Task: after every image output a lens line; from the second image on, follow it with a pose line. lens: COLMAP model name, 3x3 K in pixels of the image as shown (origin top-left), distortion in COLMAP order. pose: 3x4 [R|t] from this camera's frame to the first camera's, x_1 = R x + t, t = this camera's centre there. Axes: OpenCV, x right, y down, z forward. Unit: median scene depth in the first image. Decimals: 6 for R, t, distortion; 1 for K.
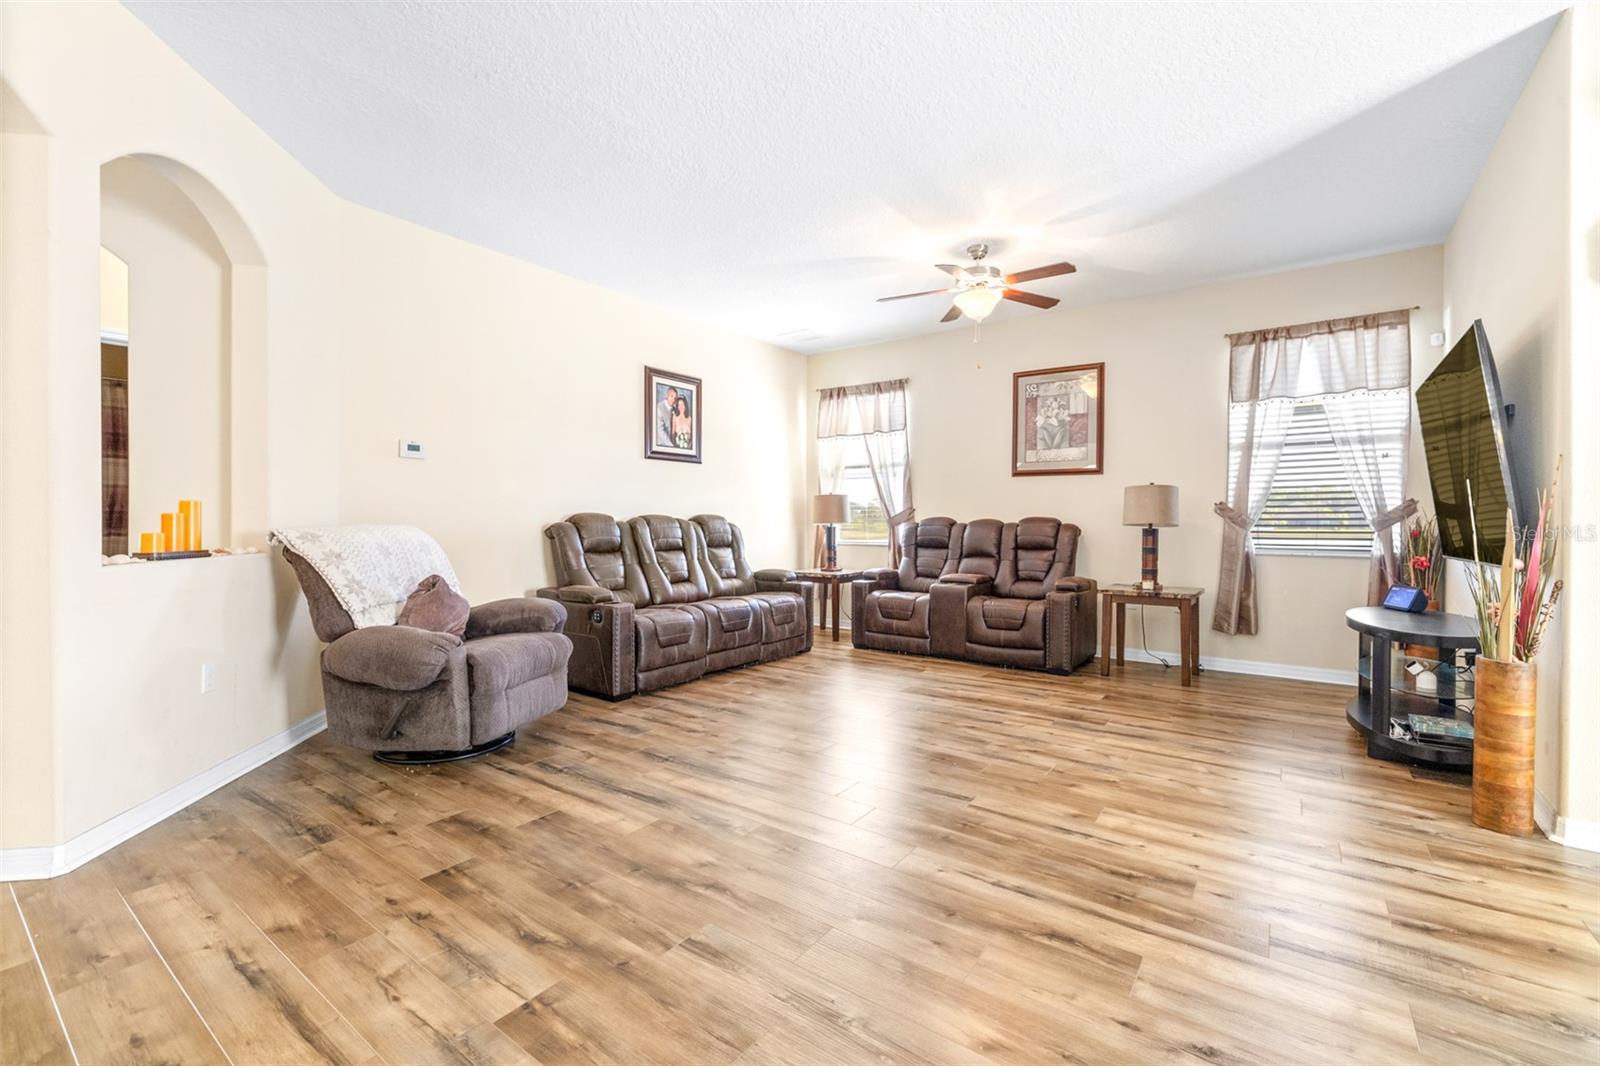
lens RADIAL K [[685.4, 0, 804.6], [0, 685.4, 525.0], [0, 0, 1]] dist [0.002066, -0.000206]
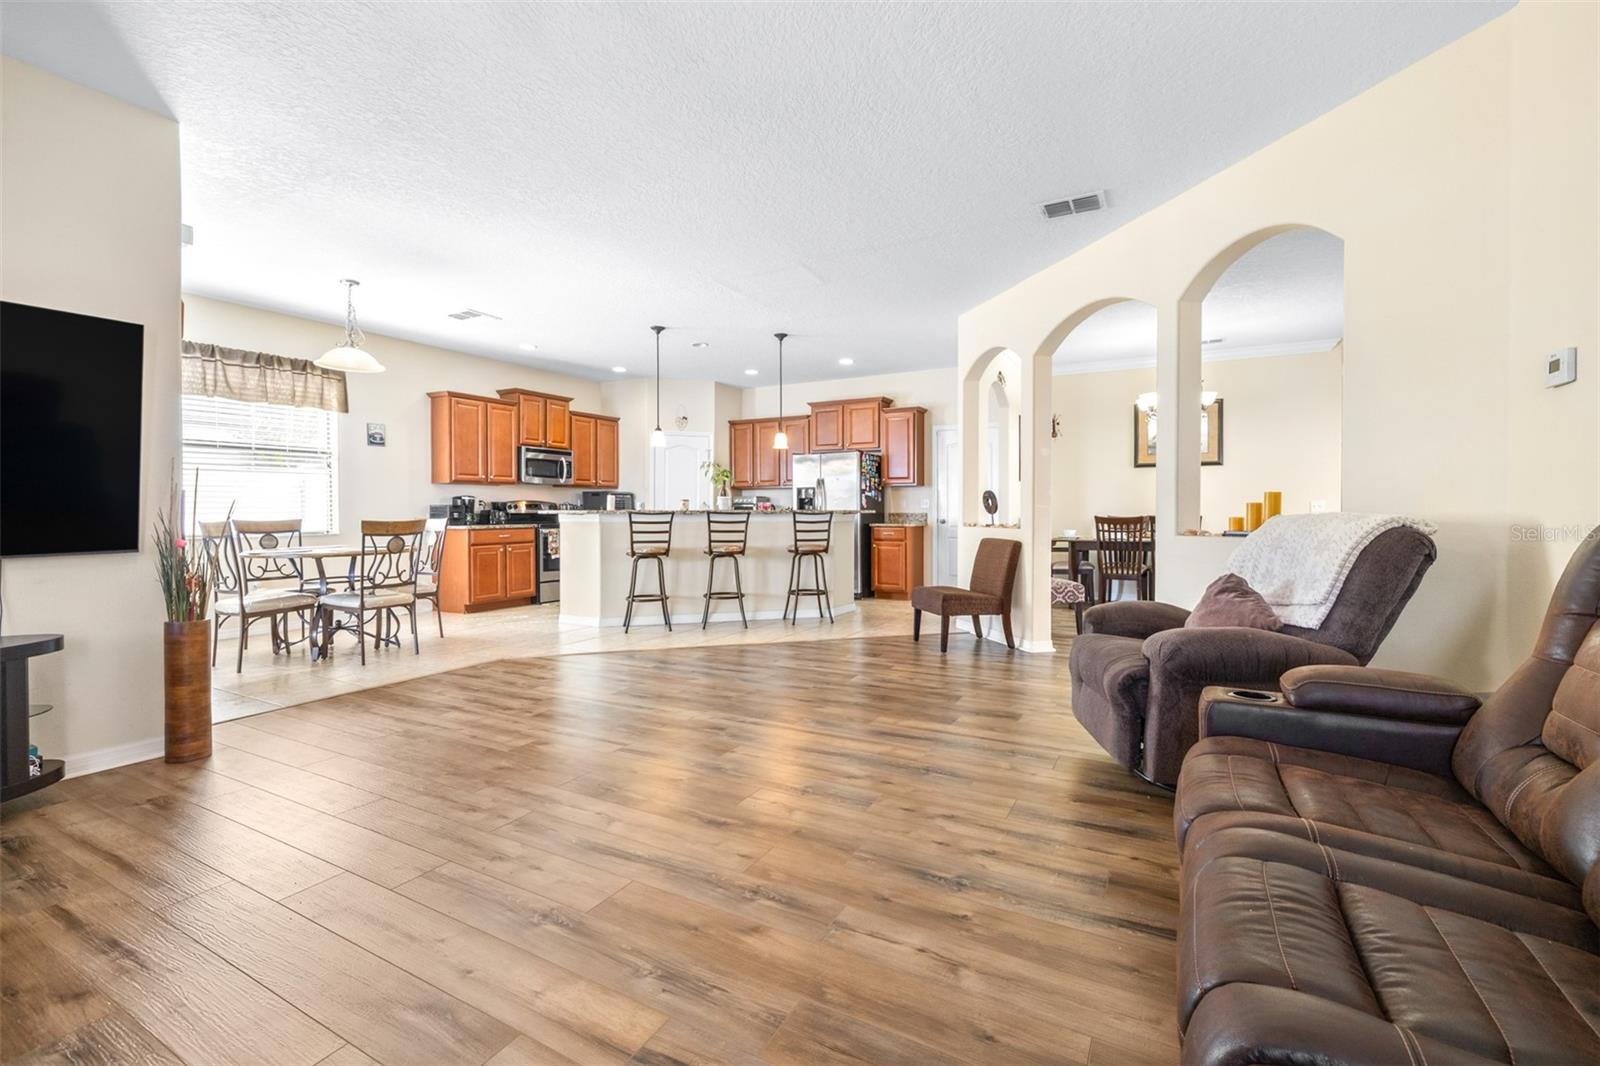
lens RADIAL K [[685.4, 0, 803.4], [0, 685.4, 516.0], [0, 0, 1]] dist [0.002066, -0.000206]
pose [[-0.993159, 0.002870, -0.116735, 0.039091], [0.001100, 0.999884, 0.015221, -0.003092], [0.116765, 0.014988, -0.993046, 1.187998]]
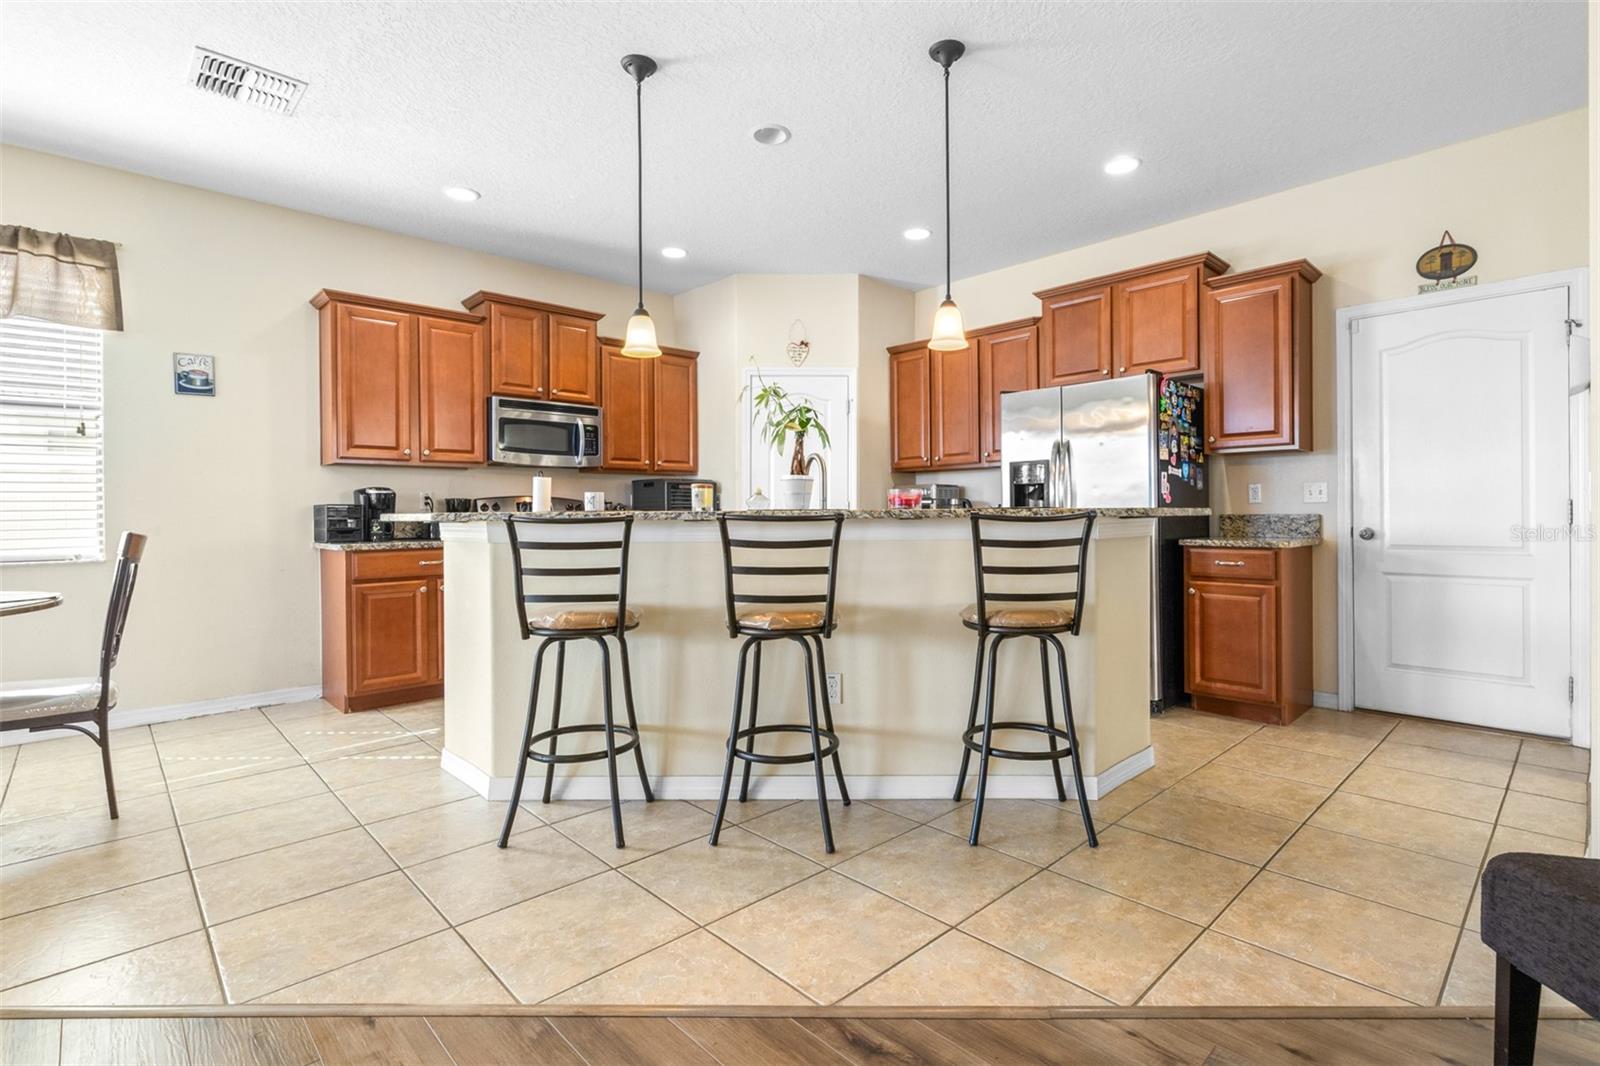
lens RADIAL K [[755.8, 0, 831.1], [0, 755.8, 514.0], [0, 0, 1]] dist [-0.000745, 0.000565]
pose [[-0.986219, 0.007786, 0.165264, -0.085293], [0.009412, 0.999915, 0.009056, 0.003642], [-0.165179, 0.010487, -0.986208, 0.389679]]
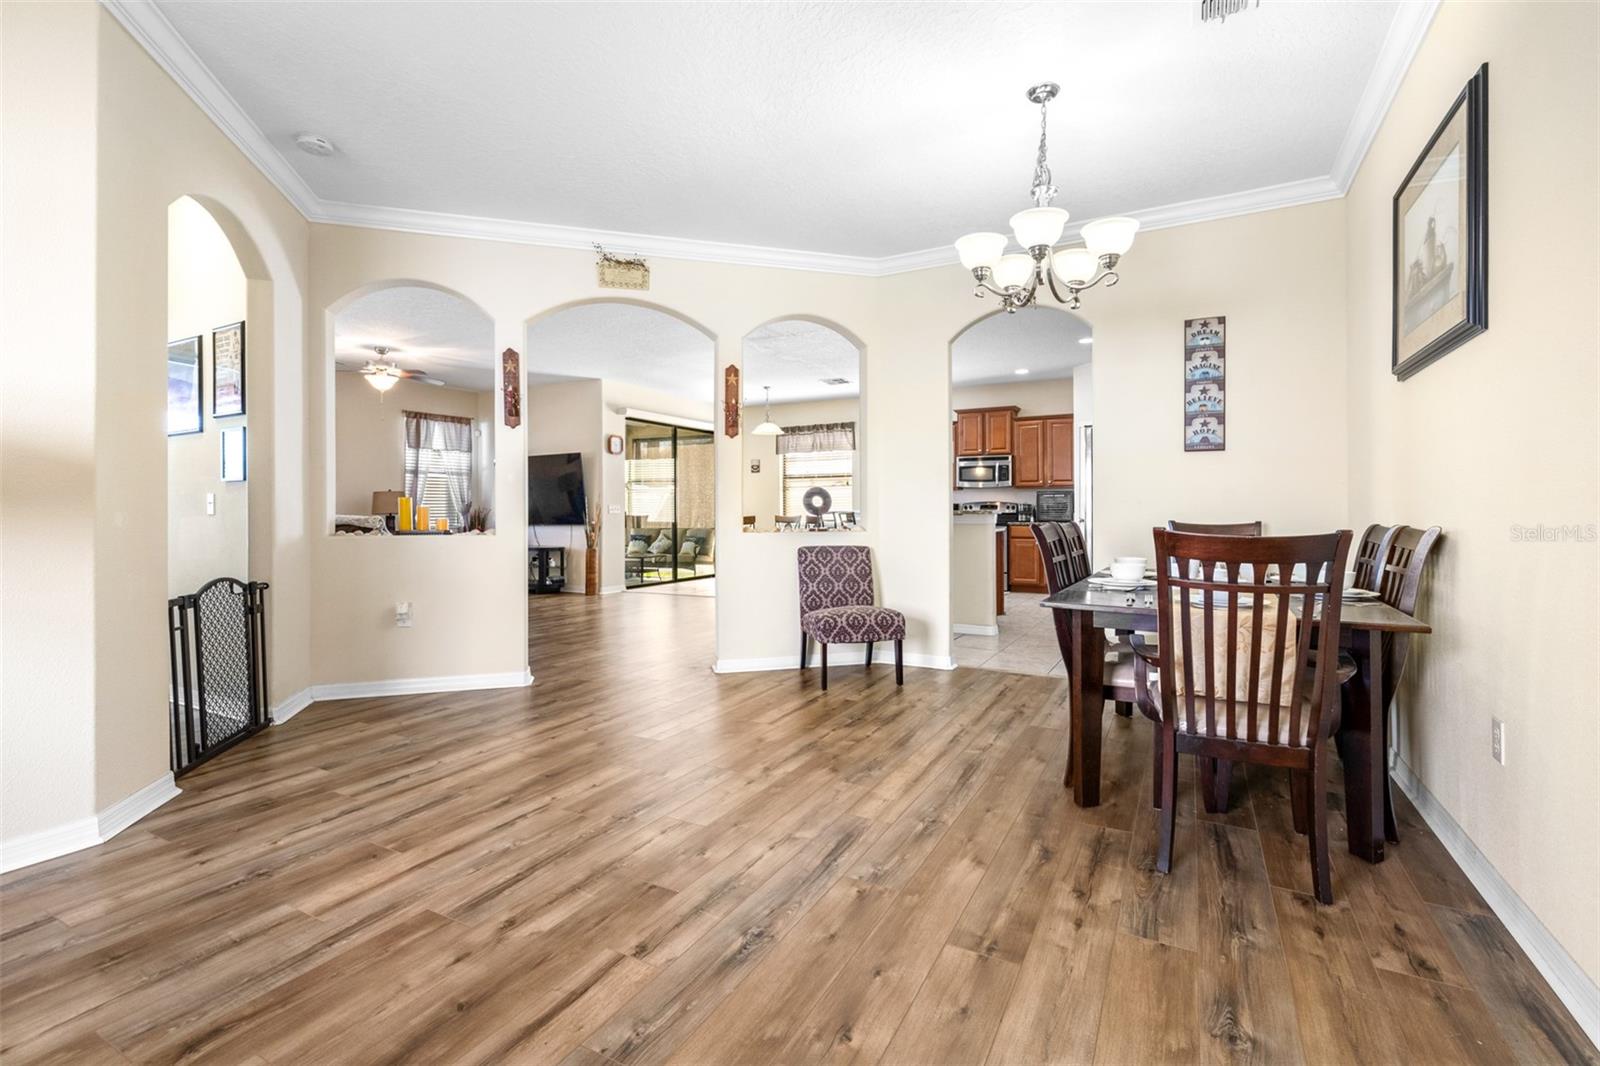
lens RADIAL K [[699.1, 0, 813.9], [0, 699.1, 516.3], [0, 0, 1]] dist [-0.013495, 0.000241]
pose [[-0.151041, -0.006356, 0.988507, -1.411361], [0.010736, 0.999910, 0.008070, 0.004264], [-0.988469, 0.011831, -0.150959, 0.199774]]
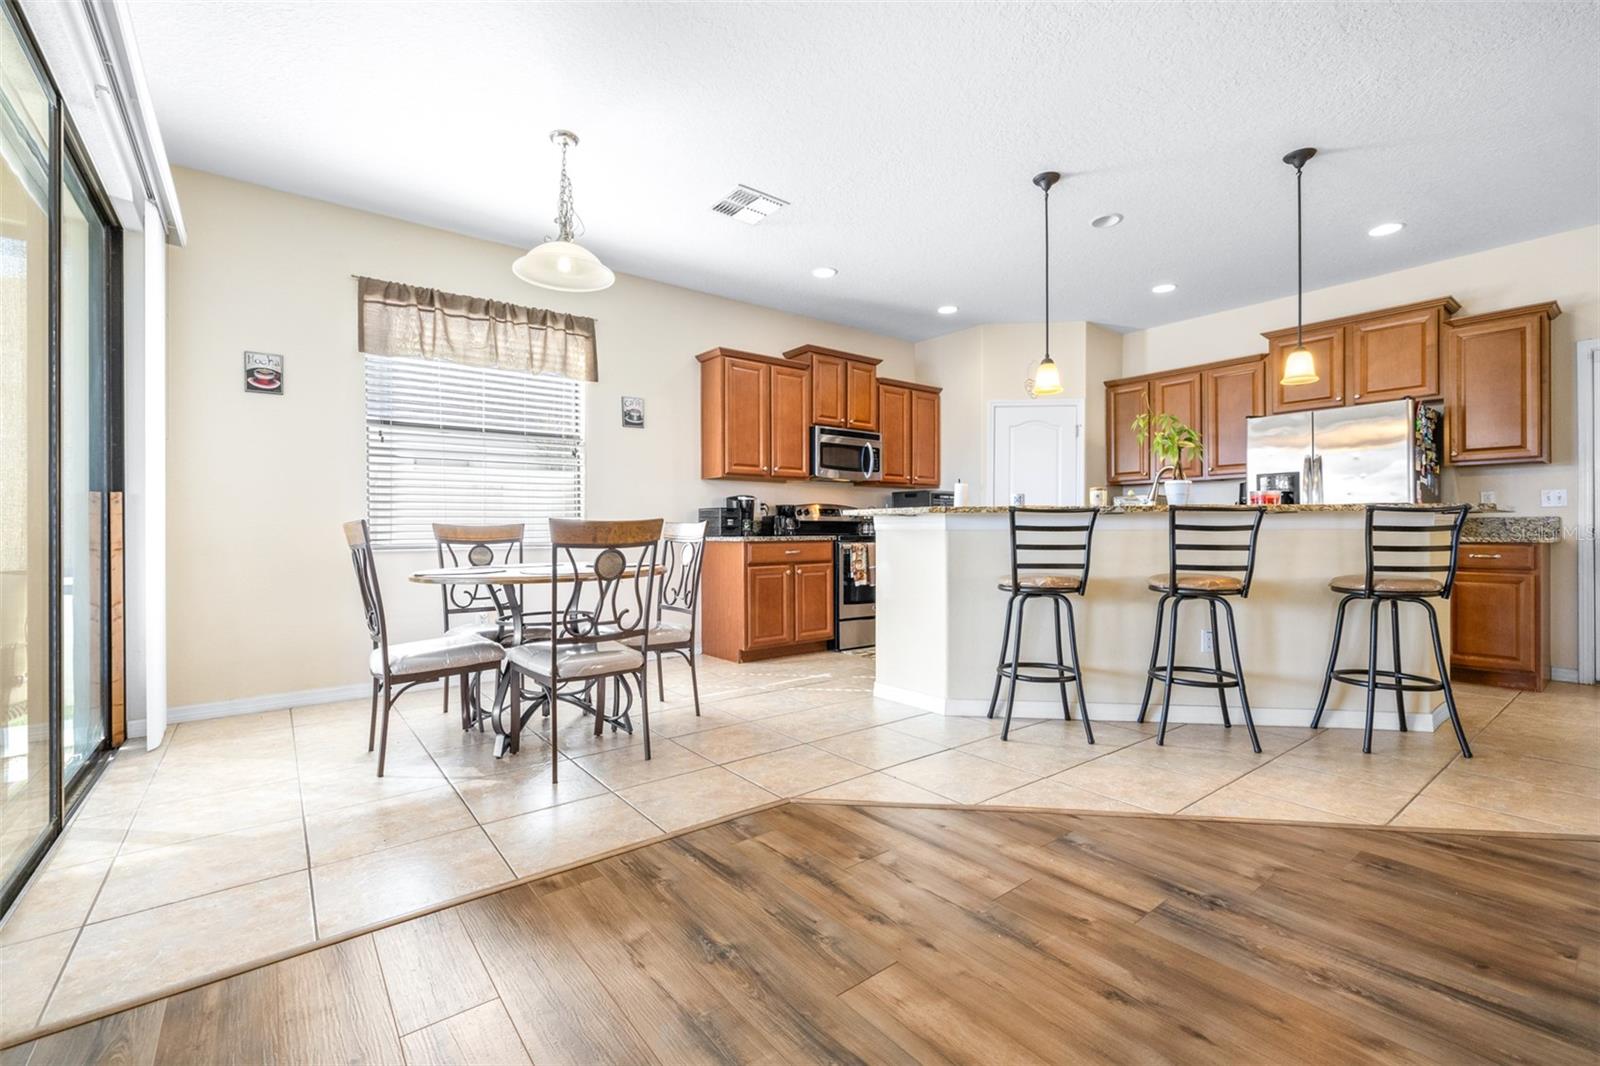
lens RADIAL K [[685.4, 0, 801.5], [0, 685.4, 526.3], [0, 0, 1]] dist [0.002066, -0.000206]
pose [[-0.960103, 0.004848, 0.279605, 0.212805], [0.005253, 0.999986, 0.000697, 0.023377], [-0.279598, 0.002138, -0.960115, 0.605530]]
